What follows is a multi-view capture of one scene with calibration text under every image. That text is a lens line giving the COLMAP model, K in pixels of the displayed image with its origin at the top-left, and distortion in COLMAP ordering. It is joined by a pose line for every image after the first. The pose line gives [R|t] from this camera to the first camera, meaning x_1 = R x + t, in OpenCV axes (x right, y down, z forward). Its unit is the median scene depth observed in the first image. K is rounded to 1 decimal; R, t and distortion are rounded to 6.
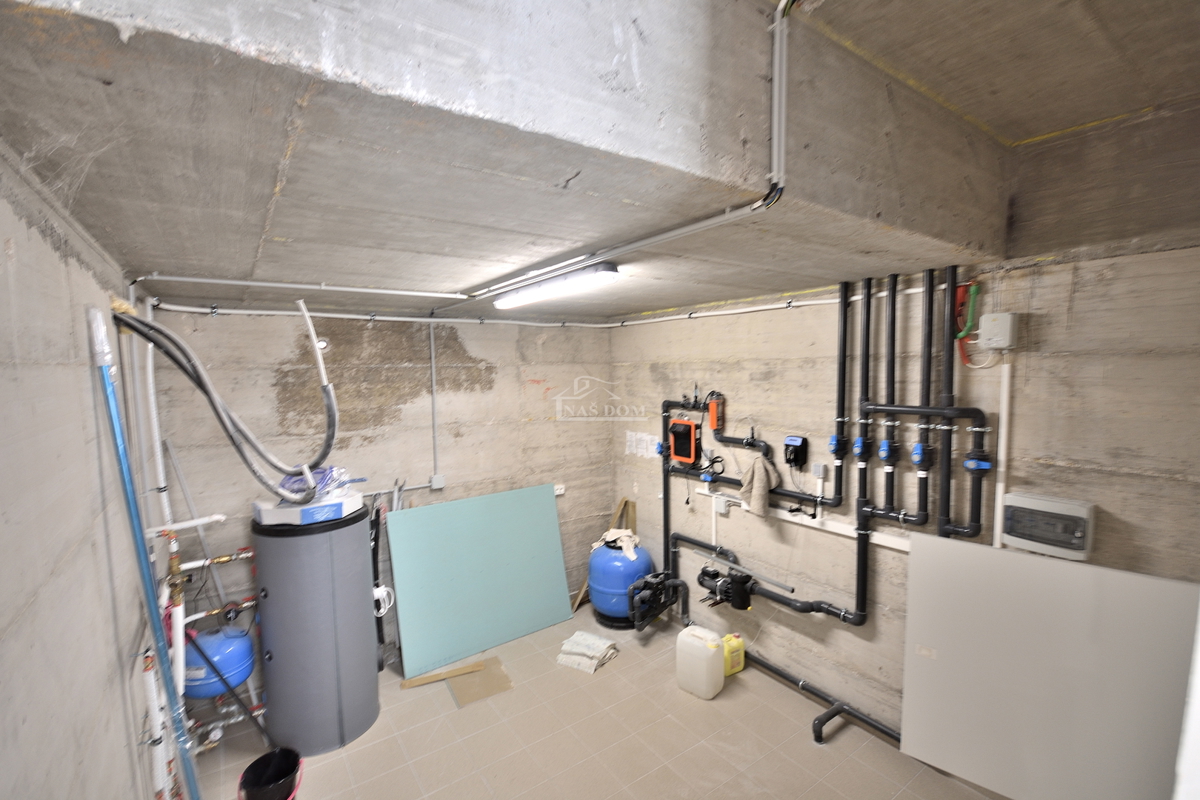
lens RADIAL K [[527.1, 0, 603.5], [0, 527.1, 410.5], [0, 0, 1]] dist [-0.002261, -0.000254]
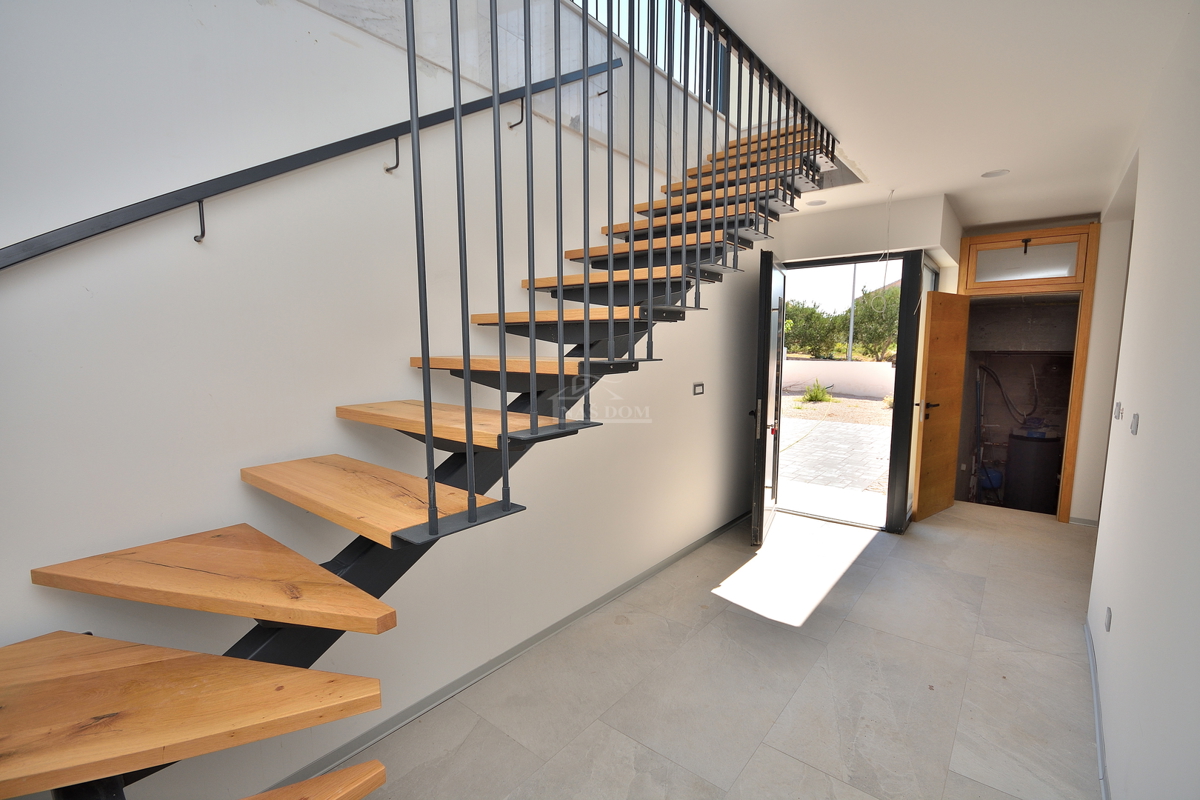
lens RADIAL K [[527.1, 0, 603.5], [0, 527.1, 410.5], [0, 0, 1]] dist [-0.002261, -0.000254]
pose [[0.262171, 0.131737, -0.955987, 1.447486], [-0.085808, 0.989897, 0.112878, -0.040209], [0.961199, 0.052438, 0.270826, -1.863564]]
